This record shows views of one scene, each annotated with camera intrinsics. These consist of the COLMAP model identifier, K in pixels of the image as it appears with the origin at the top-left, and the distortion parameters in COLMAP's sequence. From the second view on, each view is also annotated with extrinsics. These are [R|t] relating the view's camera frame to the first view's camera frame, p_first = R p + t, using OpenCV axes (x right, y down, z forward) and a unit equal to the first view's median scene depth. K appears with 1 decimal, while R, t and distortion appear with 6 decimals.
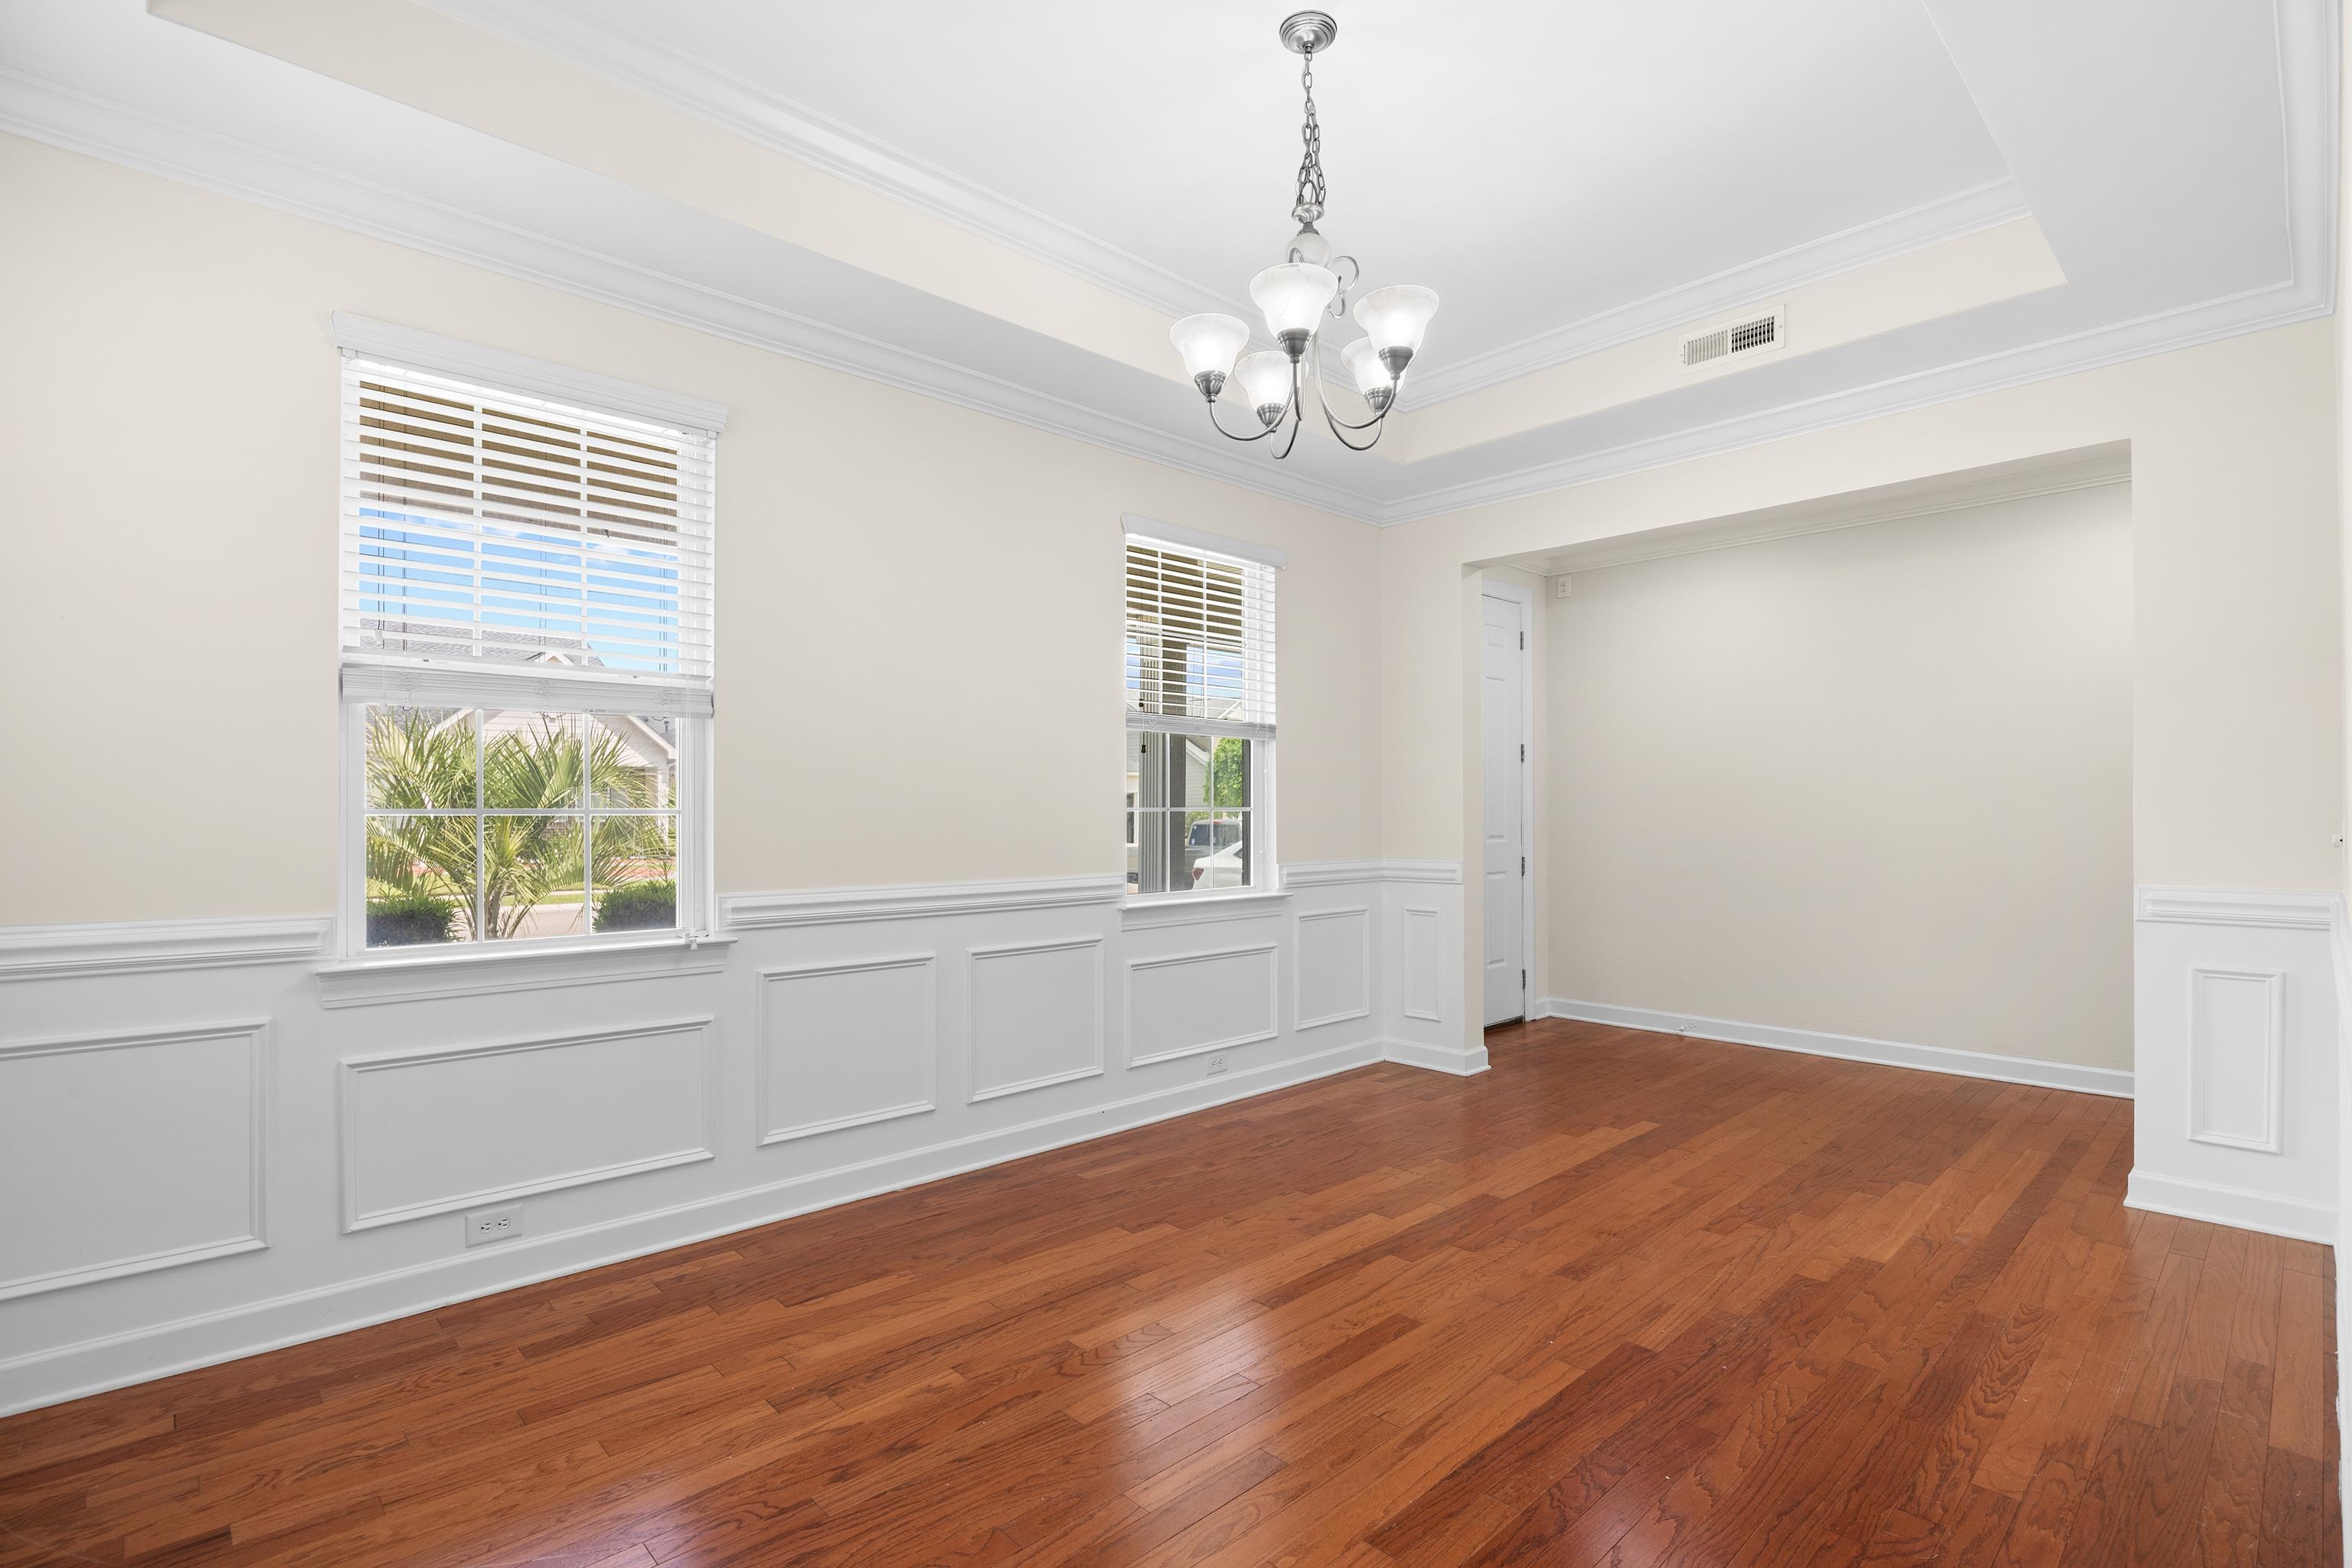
lens RADIAL K [[1100.1, 0, 1170.5], [0, 1100.1, 803.8], [0, 0, 1]] dist [-0.015829, 0.001658]
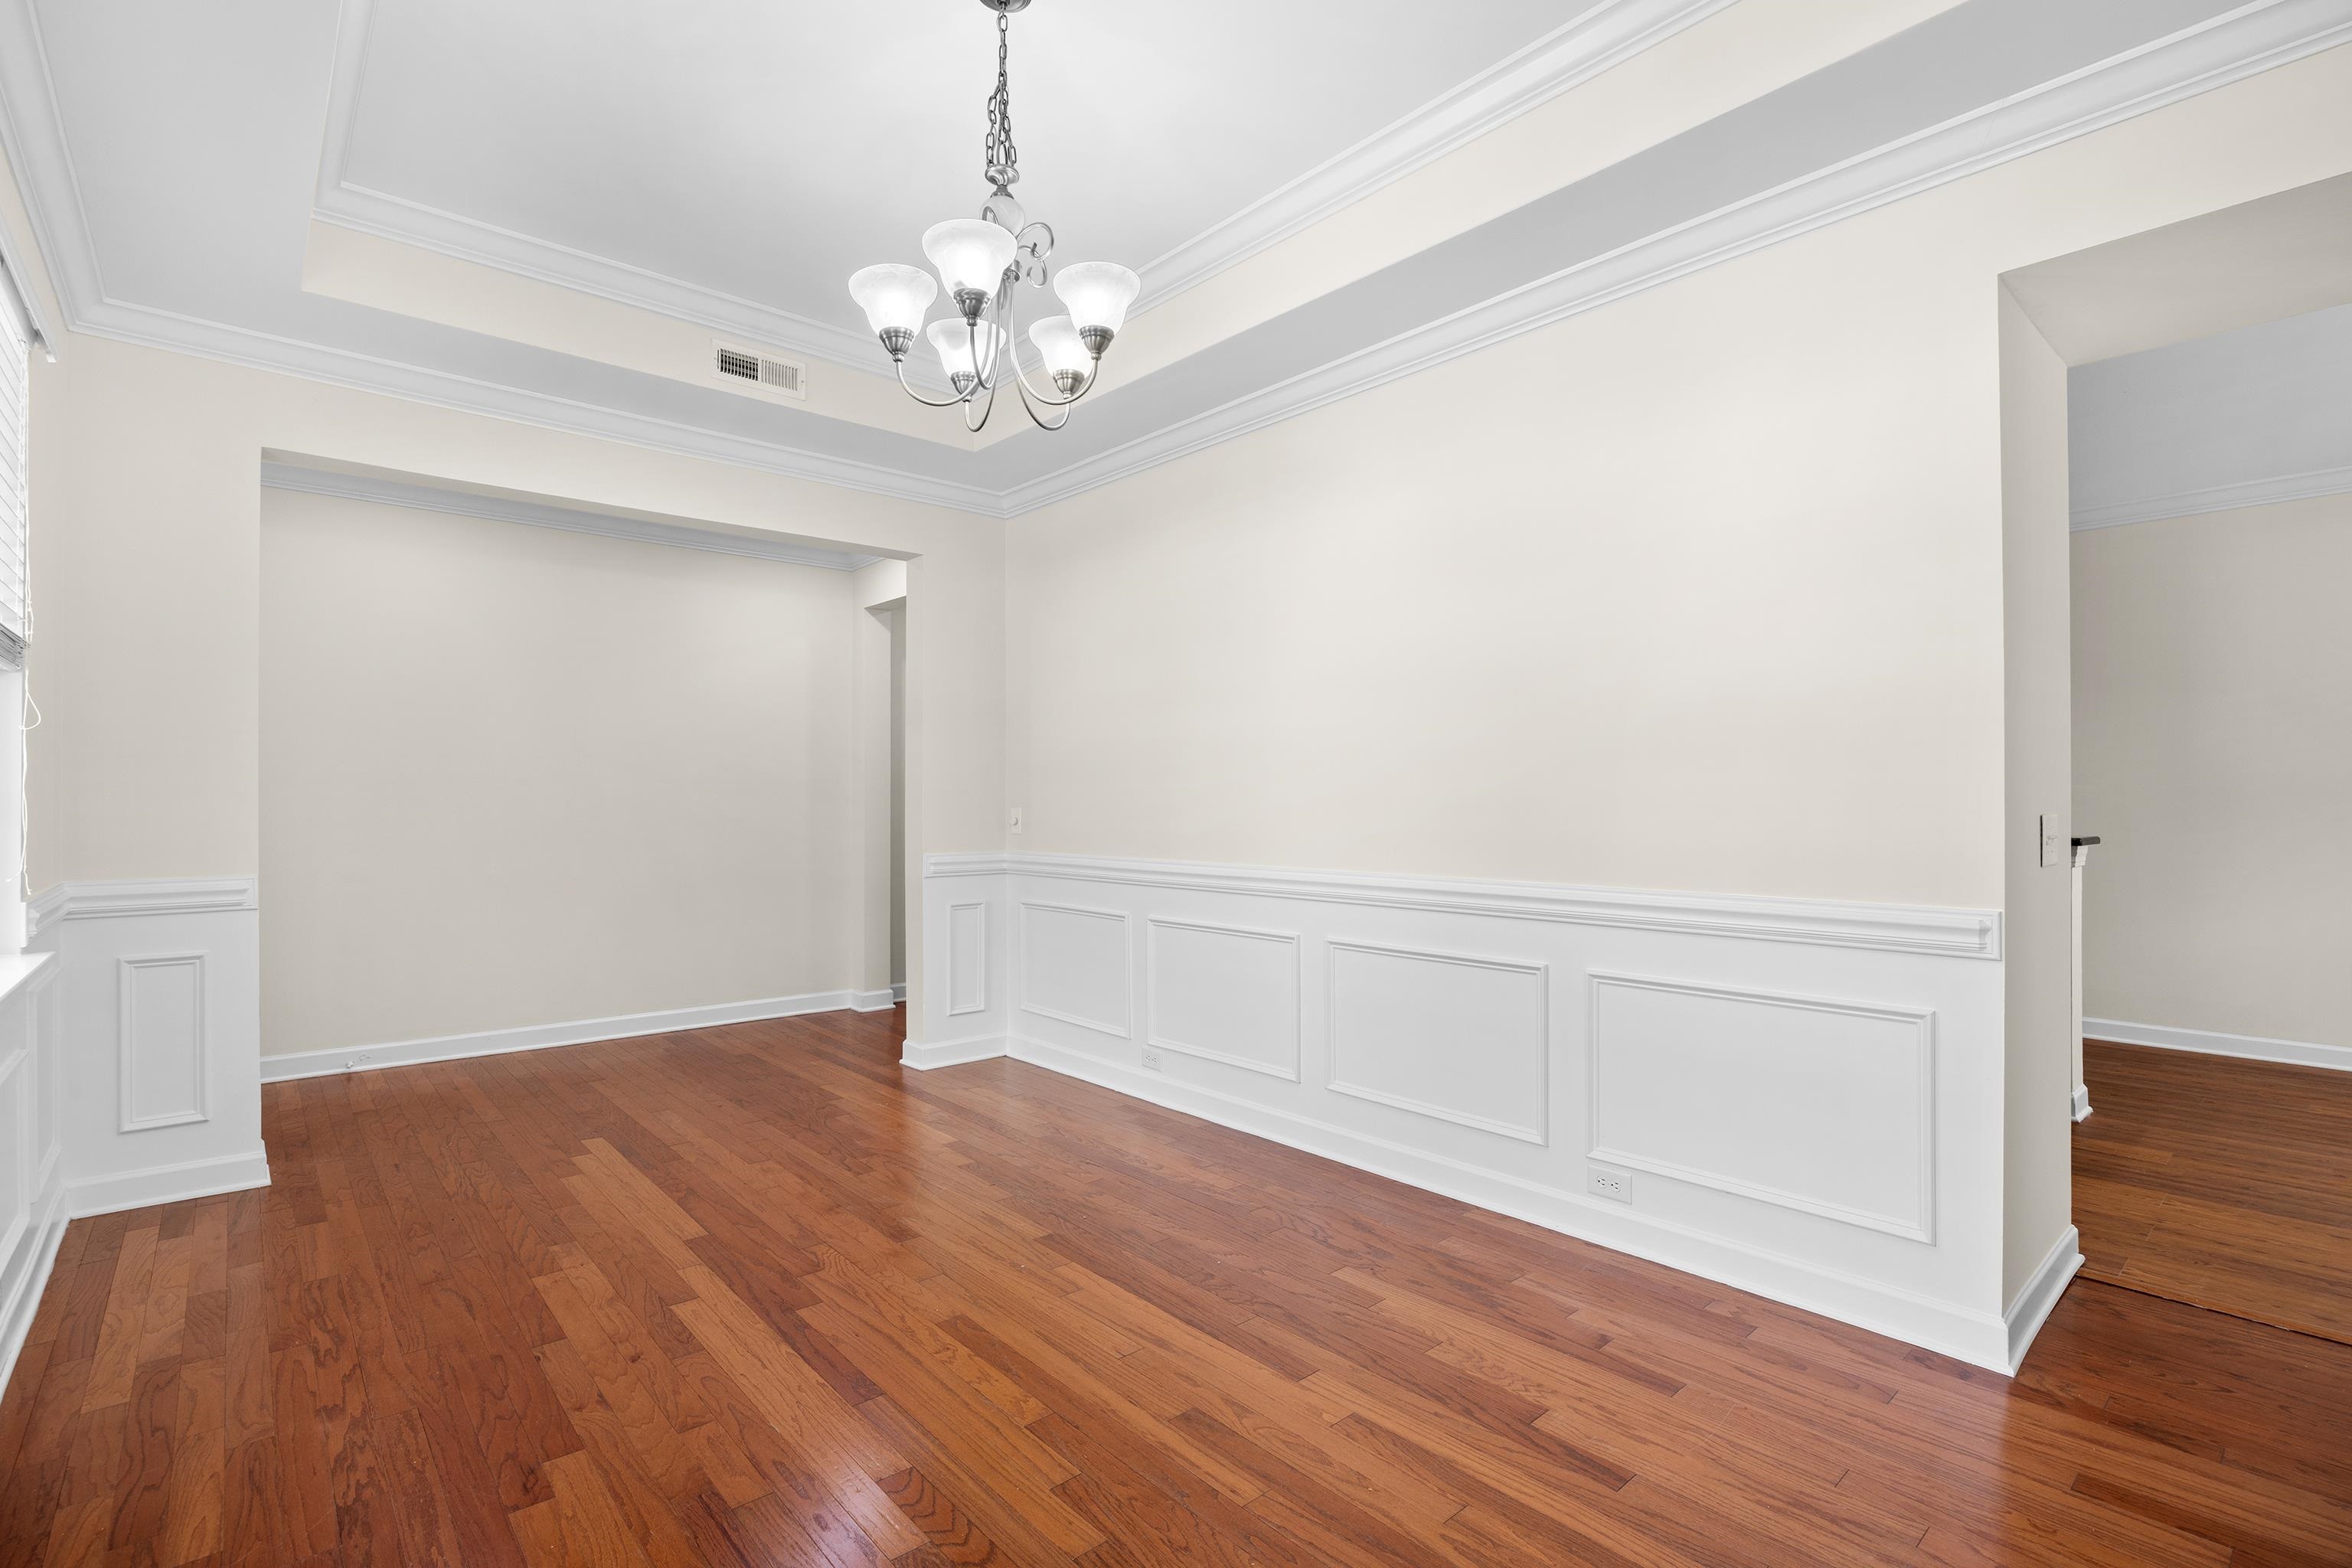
lens RADIAL K [[1100.1, 0, 1171.6], [0, 1100.1, 784.1], [0, 0, 1]] dist [-0.015829, 0.001658]
pose [[0.028021, 0.015824, 0.999482, -0.616925], [-0.005681, 0.999861, -0.015671, 0.001656], [-0.999591, -0.005239, 0.028107, 0.620932]]
